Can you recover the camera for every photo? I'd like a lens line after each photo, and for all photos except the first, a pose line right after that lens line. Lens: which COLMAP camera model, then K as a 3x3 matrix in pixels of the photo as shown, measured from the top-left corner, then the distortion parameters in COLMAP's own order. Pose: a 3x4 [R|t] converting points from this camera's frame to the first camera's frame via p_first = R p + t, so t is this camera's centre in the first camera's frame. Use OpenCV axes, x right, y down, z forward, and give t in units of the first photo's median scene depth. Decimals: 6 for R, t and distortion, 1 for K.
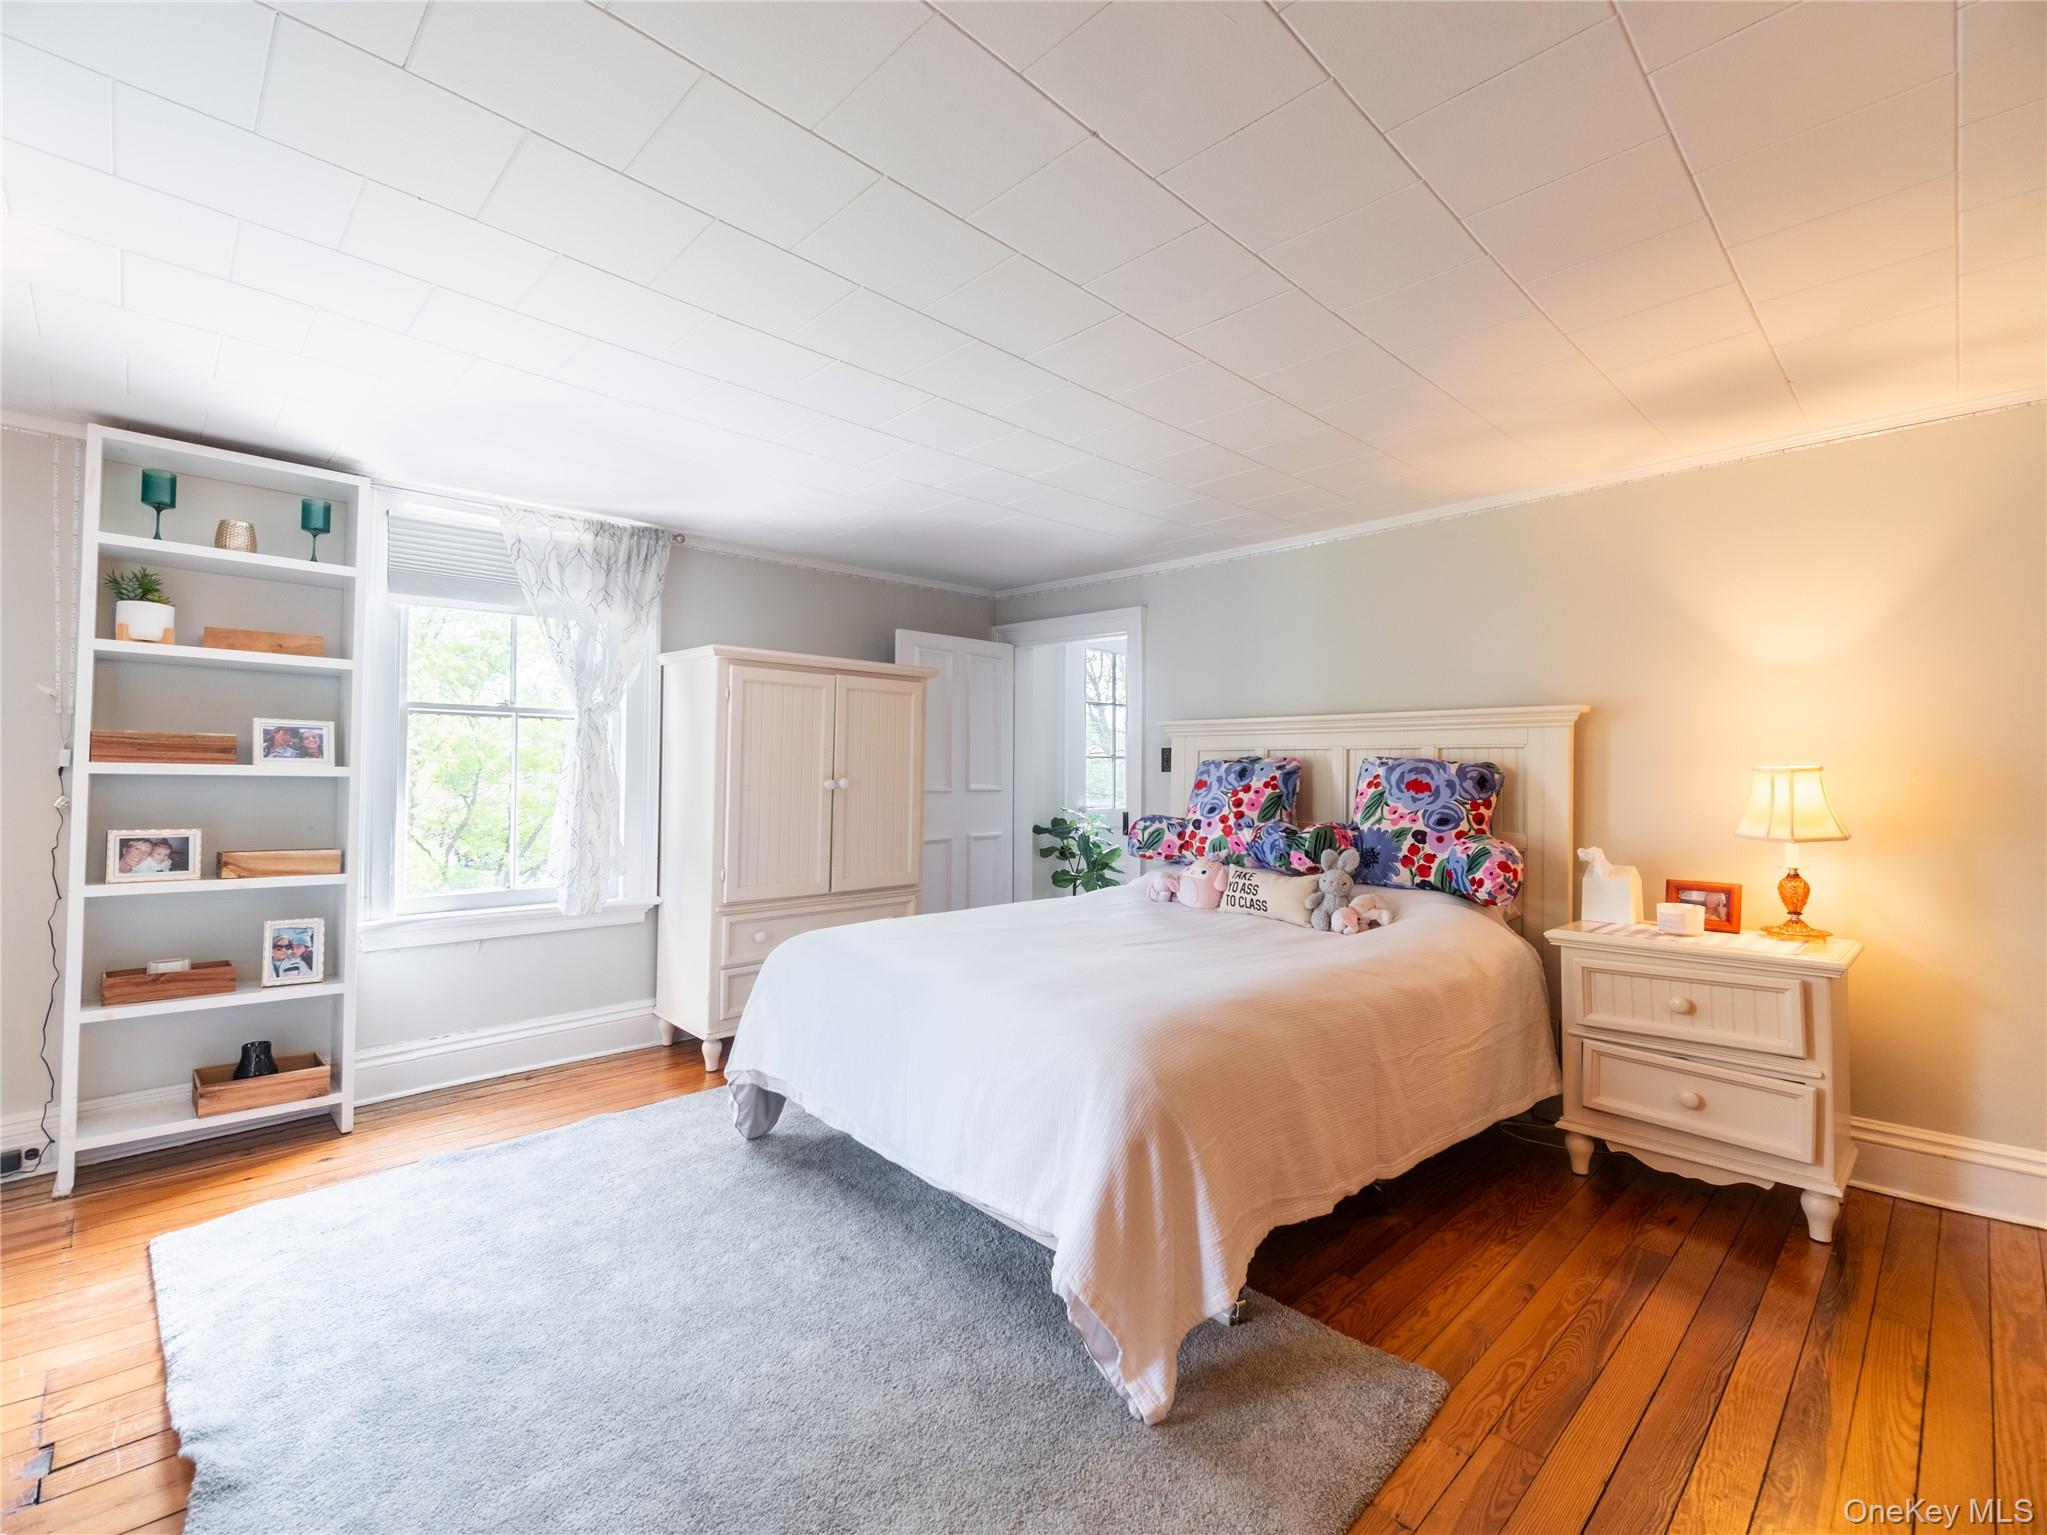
lens RADIAL K [[918.6, 0, 1025.0], [0, 918.6, 766.0], [0, 0, 1]] dist [-0.000811, -0.003026]
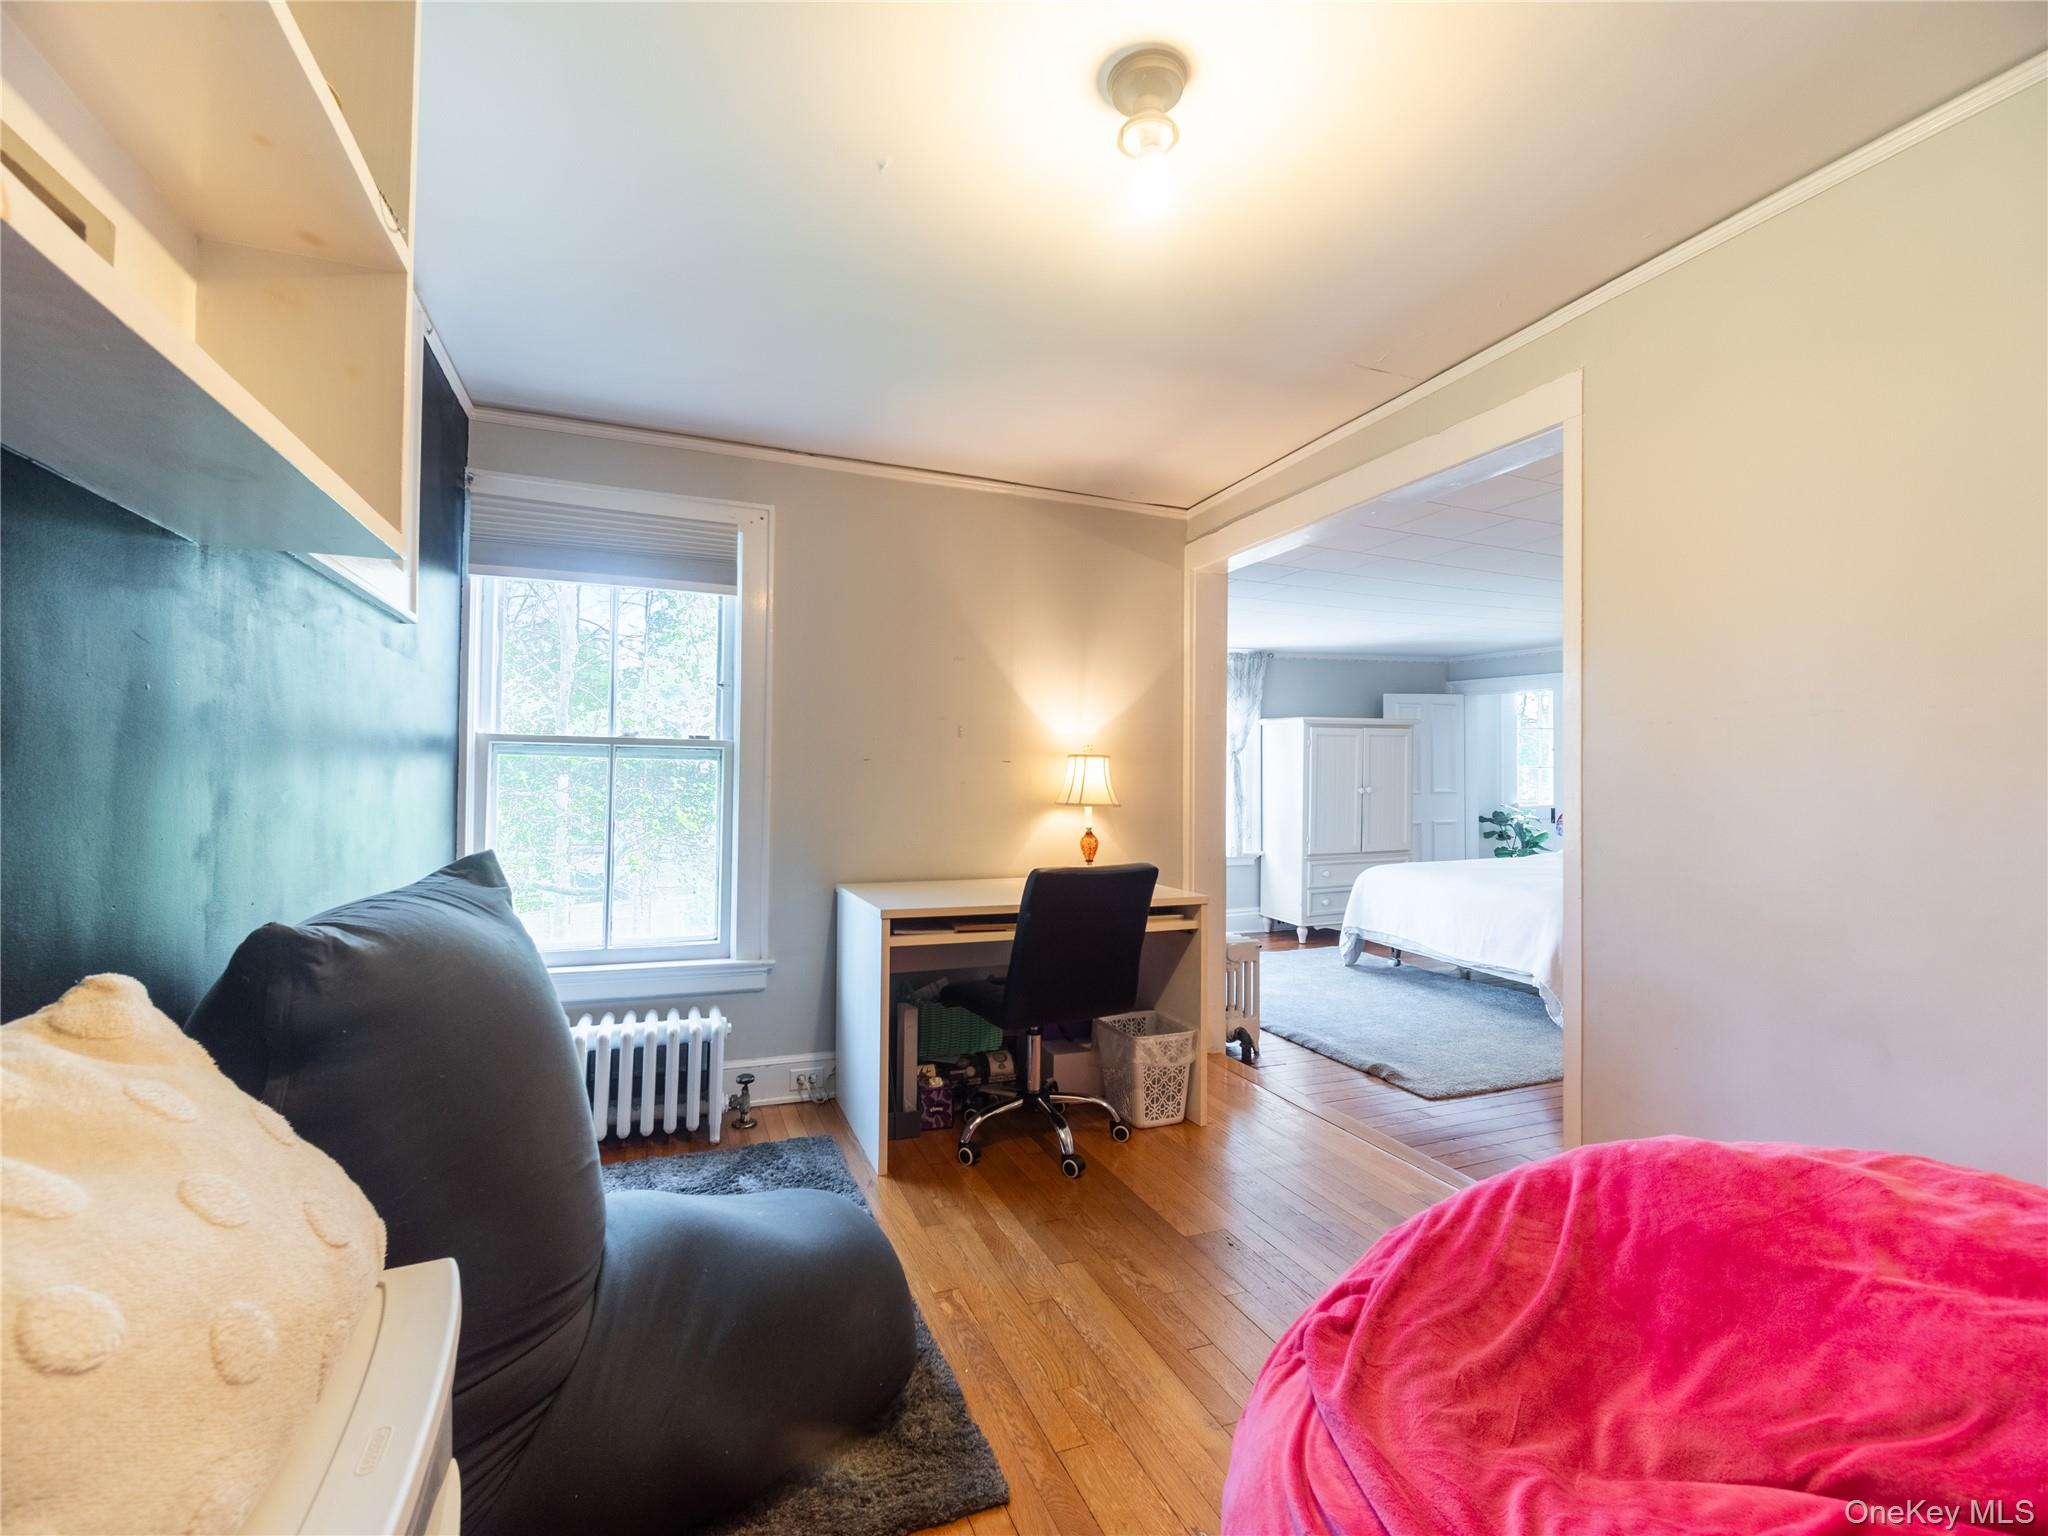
lens RADIAL K [[919.1, 0, 1007.9], [0, 919.1, 756.8], [0, 0, 1]] dist [-0.000811, -0.003026]
pose [[0.916020, -0.009114, -0.401029, -0.162583], [0.010082, 0.999949, 0.000304, -0.067979], [0.401006, -0.004321, 0.916065, -1.154896]]
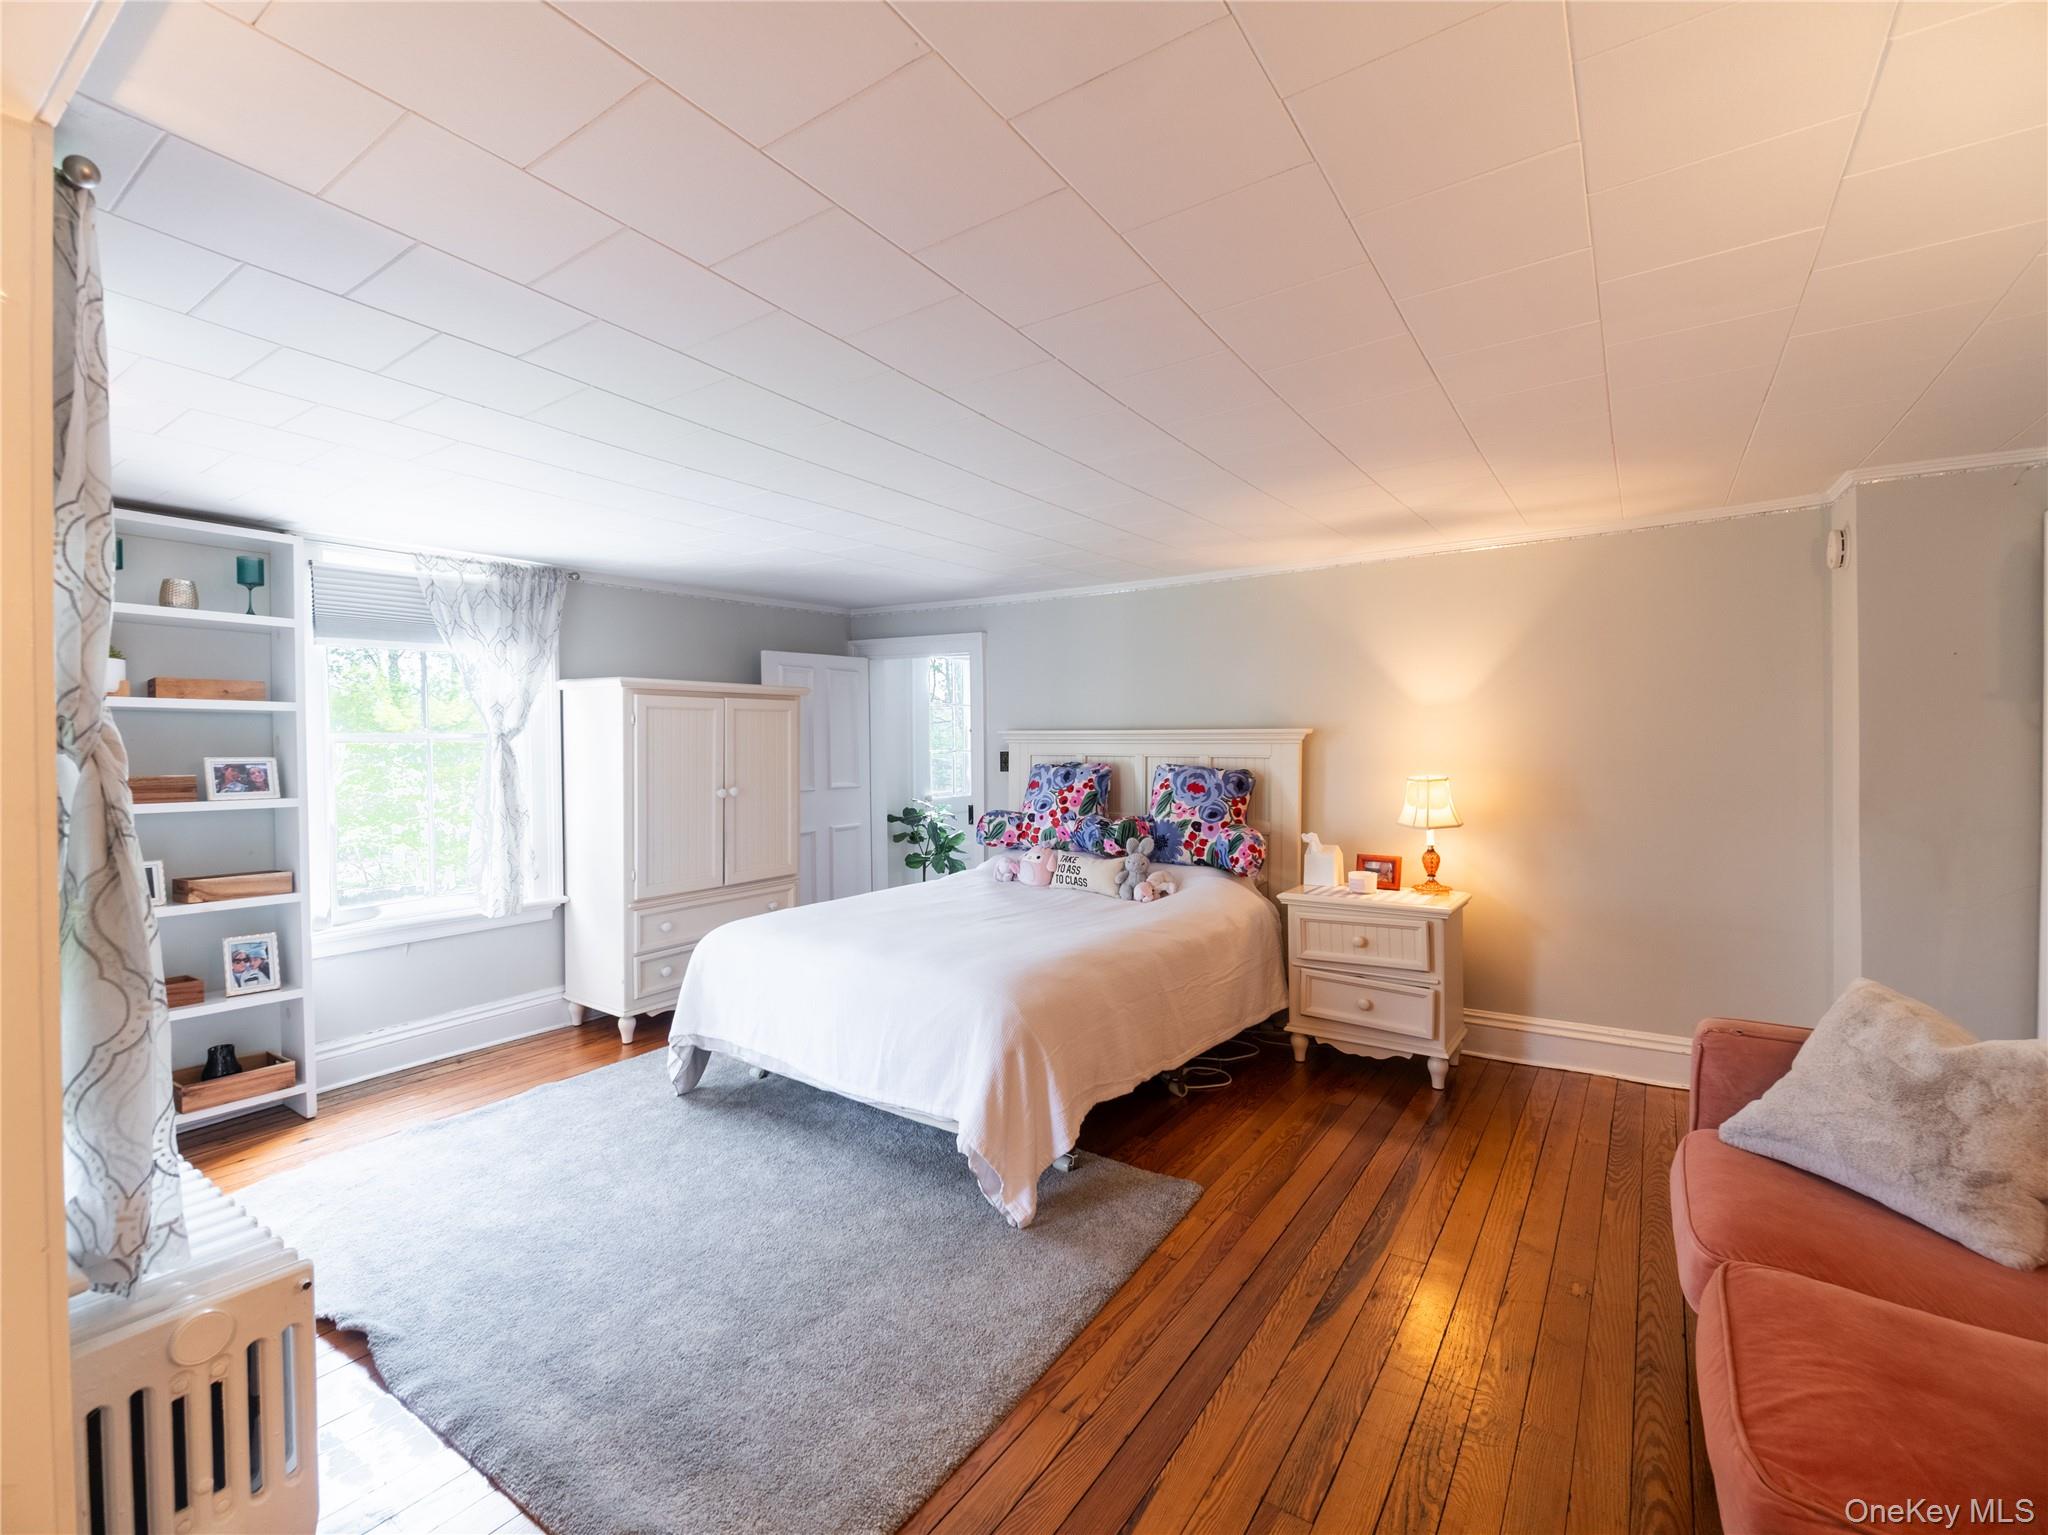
lens RADIAL K [[919.1, 0, 1029.1], [0, 919.1, 762.6], [0, 0, 1]] dist [-0.000811, -0.003026]
pose [[0.979718, -0.018820, 0.199497, -0.080864], [0.011595, 0.999236, 0.037320, -0.074011], [-0.200047, -0.034249, 0.979188, -0.278454]]
